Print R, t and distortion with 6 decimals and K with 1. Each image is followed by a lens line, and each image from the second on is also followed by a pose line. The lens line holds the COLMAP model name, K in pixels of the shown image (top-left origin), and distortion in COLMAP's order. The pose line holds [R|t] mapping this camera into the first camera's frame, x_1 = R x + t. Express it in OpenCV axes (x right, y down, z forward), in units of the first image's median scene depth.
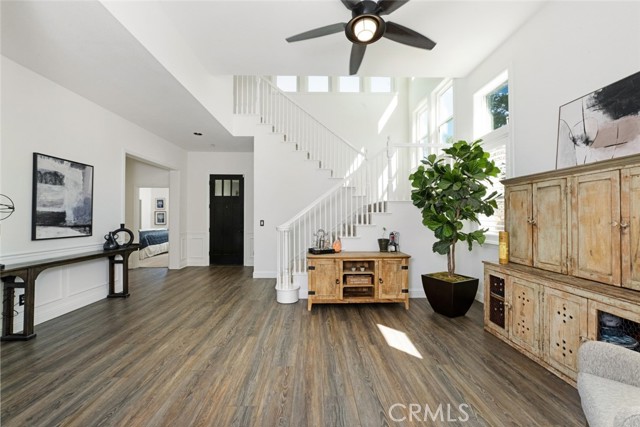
lens RADIAL K [[266.1, 0, 320.0], [0, 266.1, 213.5], [0, 0, 1]] dist [-0.000914, -0.000136]
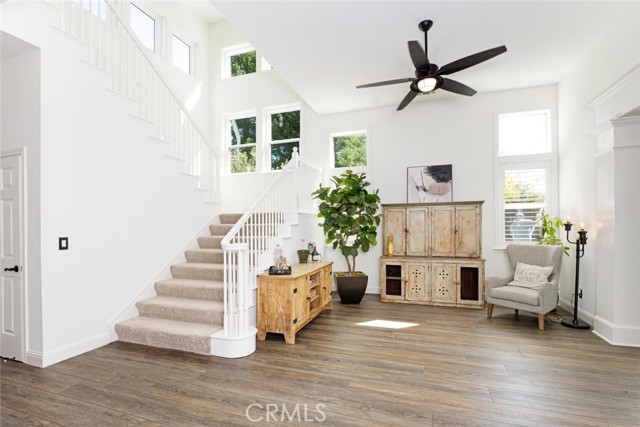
lens RADIAL K [[292.9, 0, 308.4], [0, 292.9, 229.1], [0, 0, 1]] dist [-0.000926, -0.000104]
pose [[0.351457, -0.009423, 0.936157, -0.863542], [-0.005330, 0.999913, 0.012066, 0.003084], [-0.936189, -0.009231, 0.351376, 0.647860]]
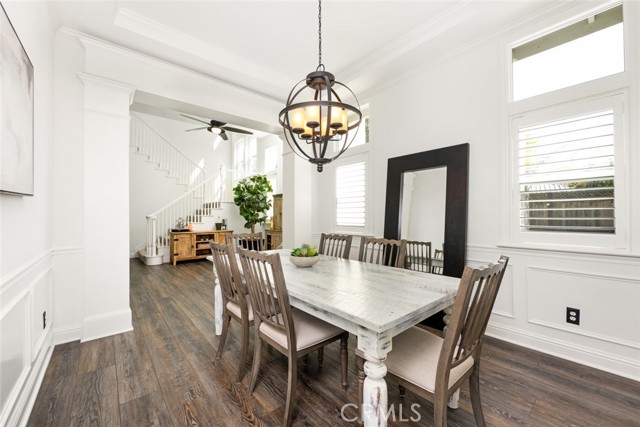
lens RADIAL K [[261.5, 0, 313.1], [0, 261.5, 215.6], [0, 0, 1]] dist [0.000942, 0.000222]
pose [[0.801869, -0.000151, 0.597500, -0.332462], [-0.008836, 0.999888, 0.012111, 0.021391], [-0.597435, -0.014991, 0.801777, -0.870175]]
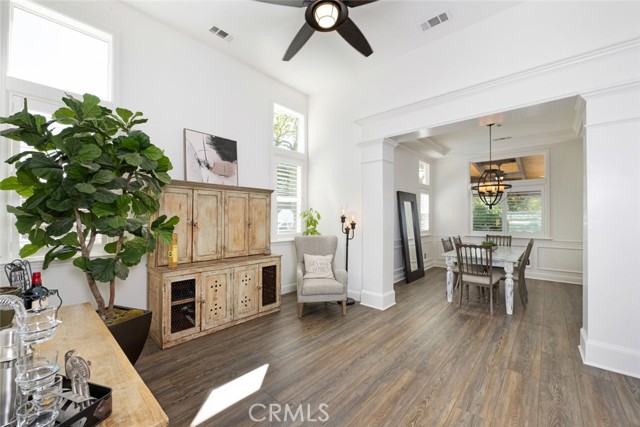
lens RADIAL K [[277.8, 0, 311.9], [0, 277.8, 216.1], [0, 0, 1]] dist [-0.001651, -0.000056]
pose [[-0.739102, 0.002486, 0.673589, -0.270664], [-0.012937, 0.999756, -0.017884, 0.011956], [-0.673469, -0.021932, -0.738890, 1.077834]]
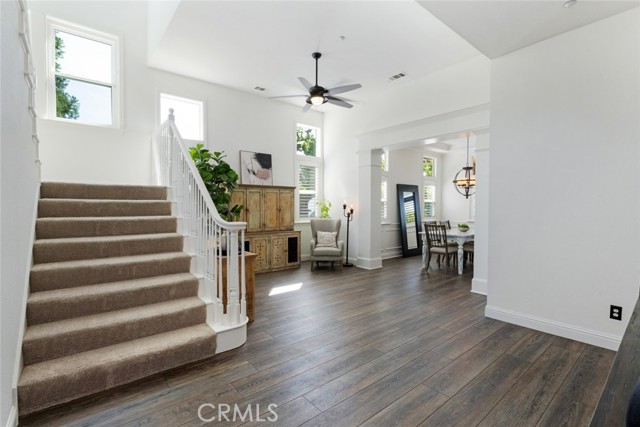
lens RADIAL K [[338.1, 0, 320.0], [0, 338.1, 213.5], [0, 0, 1]] dist [0.001529, 0.000122]
pose [[-0.660599, -0.024147, 0.750350, -0.966948], [-0.015942, 0.999708, 0.018137, 0.007802], [-0.750569, 0.000020, -0.660792, 1.549366]]
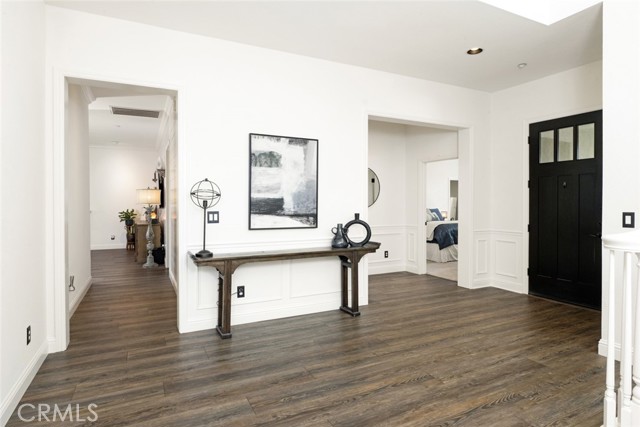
lens RADIAL K [[346.7, 0, 297.6], [0, 346.7, 207.5], [0, 0, 1]] dist [-0.002518, -0.000575]
pose [[0.400995, 0.007732, -0.916048, 0.071755], [0.012914, 0.999817, 0.014092, 0.008622], [0.915989, -0.017480, 0.400822, 0.587250]]
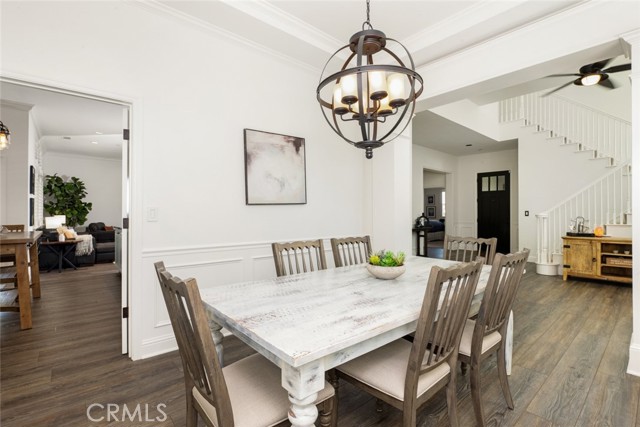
lens RADIAL K [[299.4, 0, 312.4], [0, 299.4, 213.4], [0, 0, 1]] dist [-0.022843, -0.000216]
pose [[0.634402, 0.000136, -0.773003, 0.280042], [0.010244, 0.999911, 0.008583, 0.024739], [0.772936, -0.013364, 0.634344, -0.803637]]
